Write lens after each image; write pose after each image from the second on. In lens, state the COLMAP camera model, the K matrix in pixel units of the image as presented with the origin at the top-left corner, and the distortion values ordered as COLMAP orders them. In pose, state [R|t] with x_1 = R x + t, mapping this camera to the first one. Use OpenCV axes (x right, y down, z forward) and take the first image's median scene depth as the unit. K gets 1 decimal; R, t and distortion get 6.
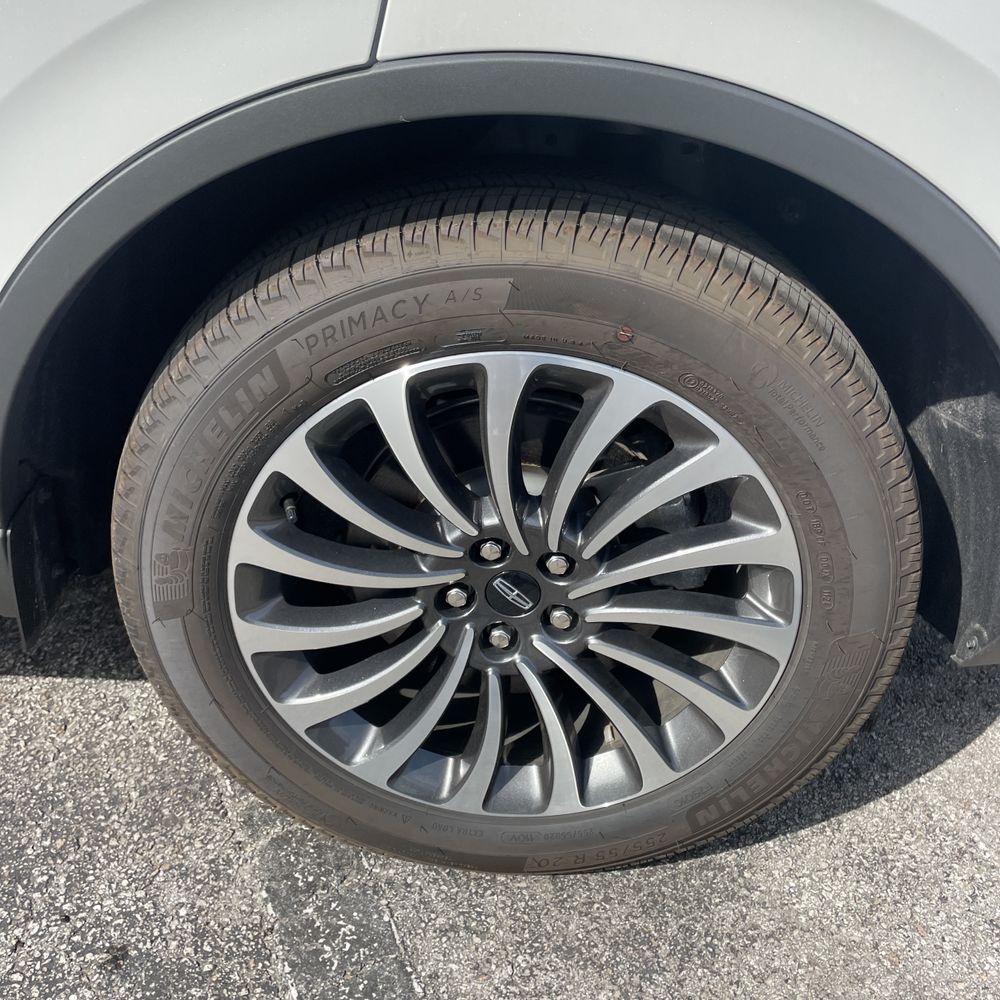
lens RADIAL K [[999.5, 0, 499.0], [0, 999.5, 488.5], [0, 0, 1]] dist [0.097050, -0.126662]
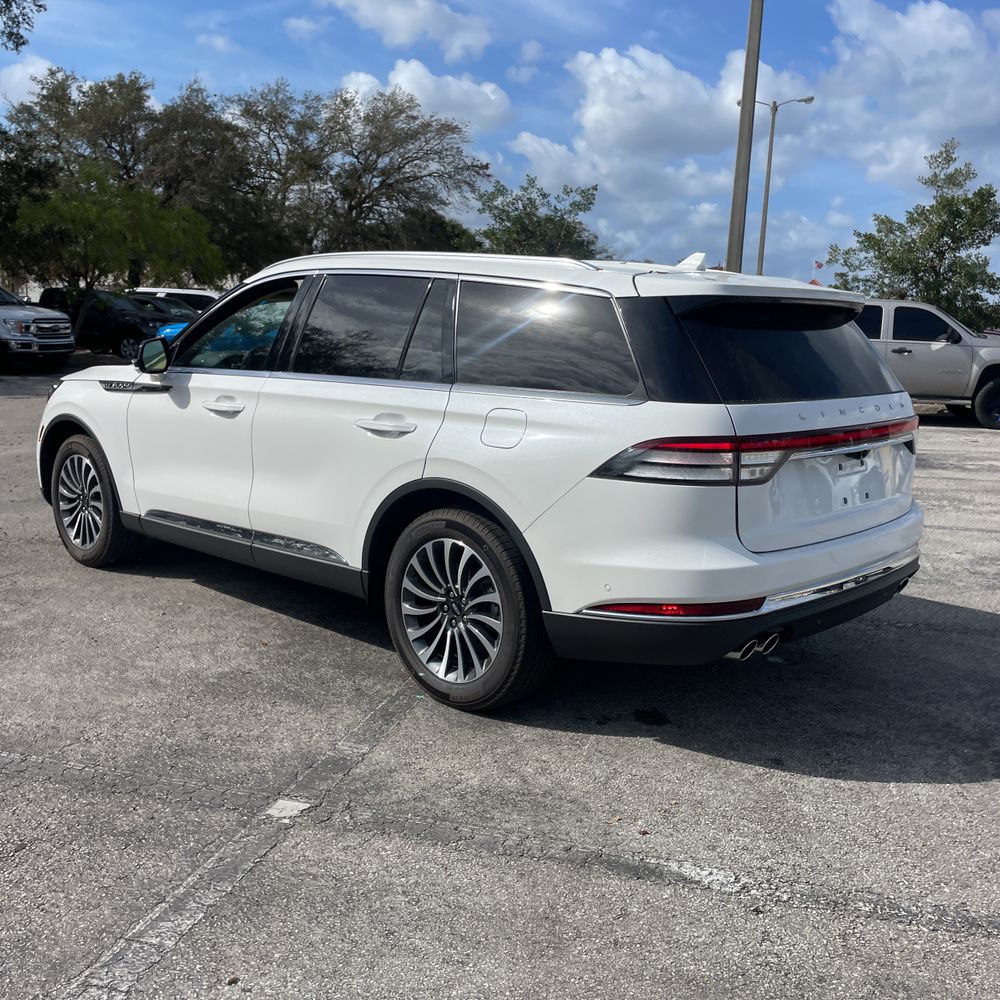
lens RADIAL K [[999.5, 0, 499.0], [0, 999.5, 488.5], [0, 0, 1]] dist [0.097050, -0.126662]
pose [[0.752992, 0.066821, -0.654628, 2.613678], [-0.326508, 0.901667, -0.283532, 0.723340], [0.571310, 0.427238, 0.700766, -1.779075]]
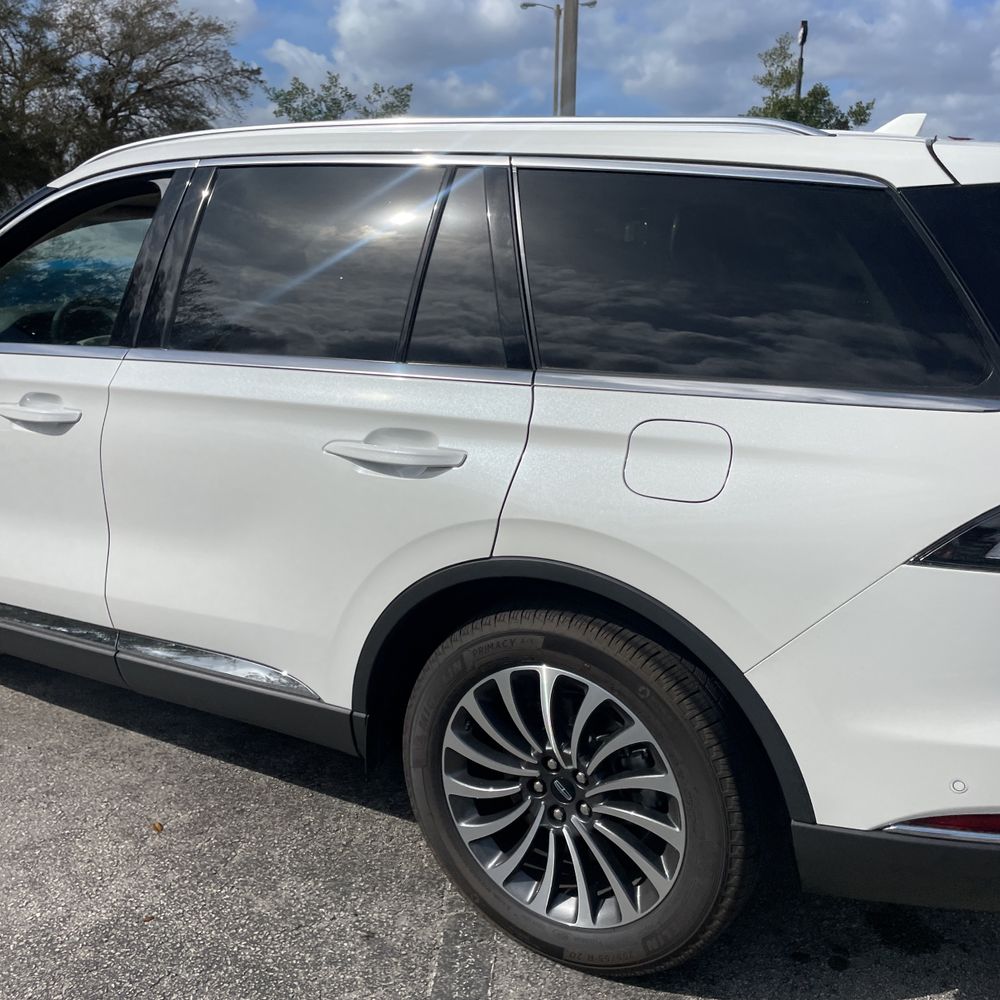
lens RADIAL K [[1011.3, 0, 503.9], [0, 1011.3, 487.7], [0, 0, 1]] dist [0.046965, -0.020117]
pose [[0.873455, 0.052323, -0.484086, 0.885287], [-0.205305, 0.941084, -0.268722, 0.107817], [0.441505, 0.334102, 0.832736, -0.989194]]
